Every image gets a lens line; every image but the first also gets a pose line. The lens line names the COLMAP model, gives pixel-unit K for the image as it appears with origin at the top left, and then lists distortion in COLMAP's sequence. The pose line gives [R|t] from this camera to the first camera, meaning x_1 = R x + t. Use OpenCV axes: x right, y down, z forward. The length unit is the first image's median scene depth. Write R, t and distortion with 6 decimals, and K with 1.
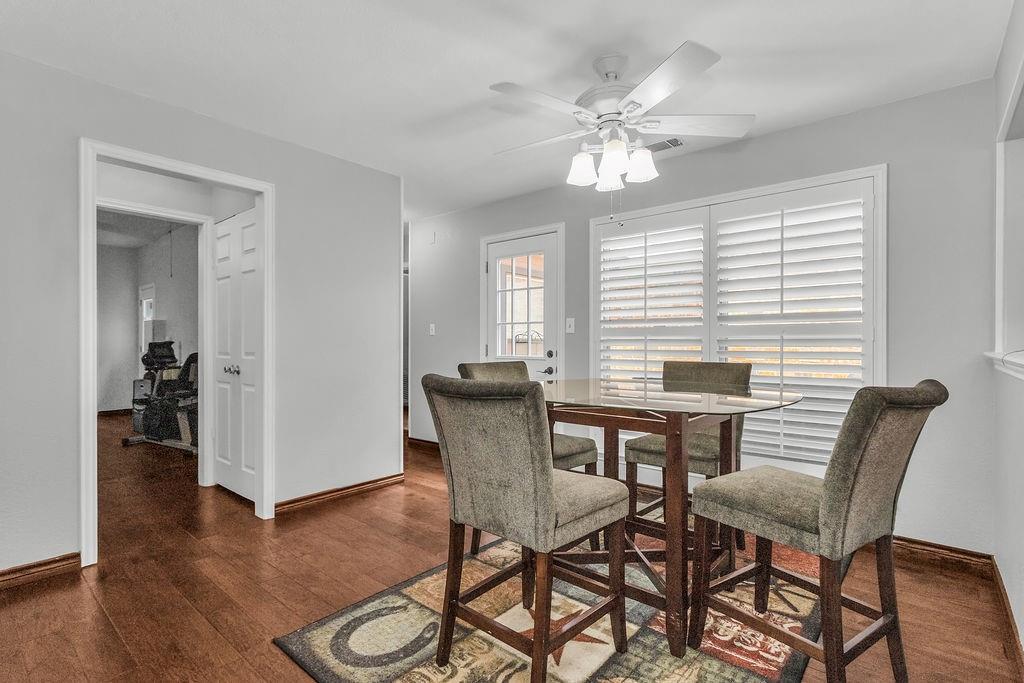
lens RADIAL K [[490.3, 0, 509.8], [0, 490.3, 343.4], [0, 0, 1]] dist [0.000215, 0.002674]
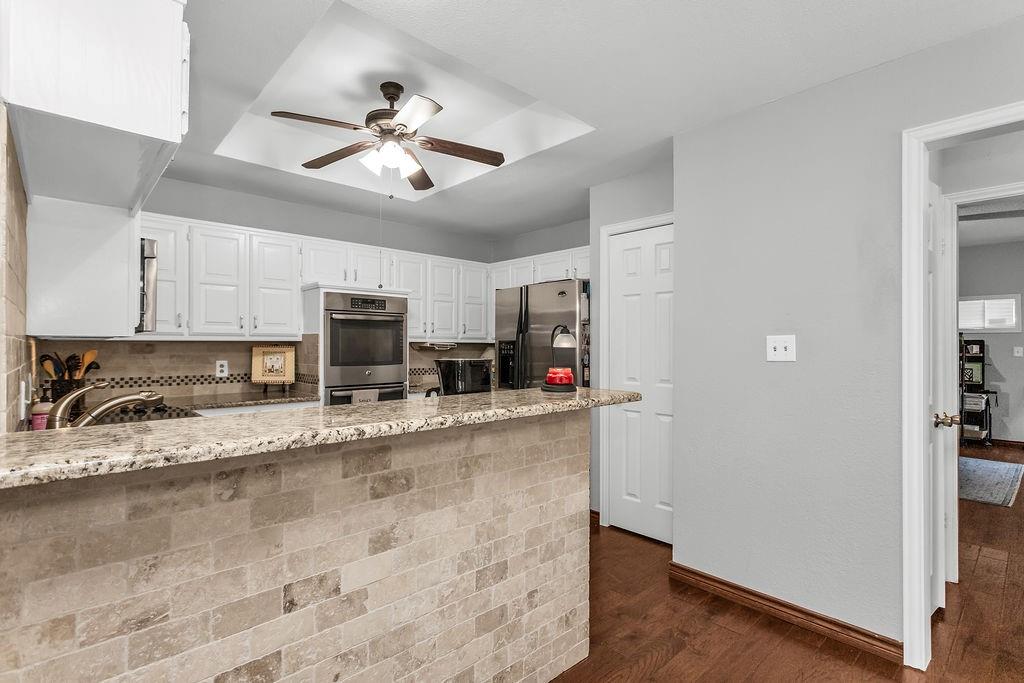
lens RADIAL K [[490.3, 0, 508.2], [0, 490.3, 342.9], [0, 0, 1]] dist [0.000215, 0.002674]
pose [[-0.121326, -0.000807, -0.992612, 0.006911], [-0.002606, 0.999996, -0.000495, -0.047820], [0.992609, 0.002527, -0.121327, 0.311842]]
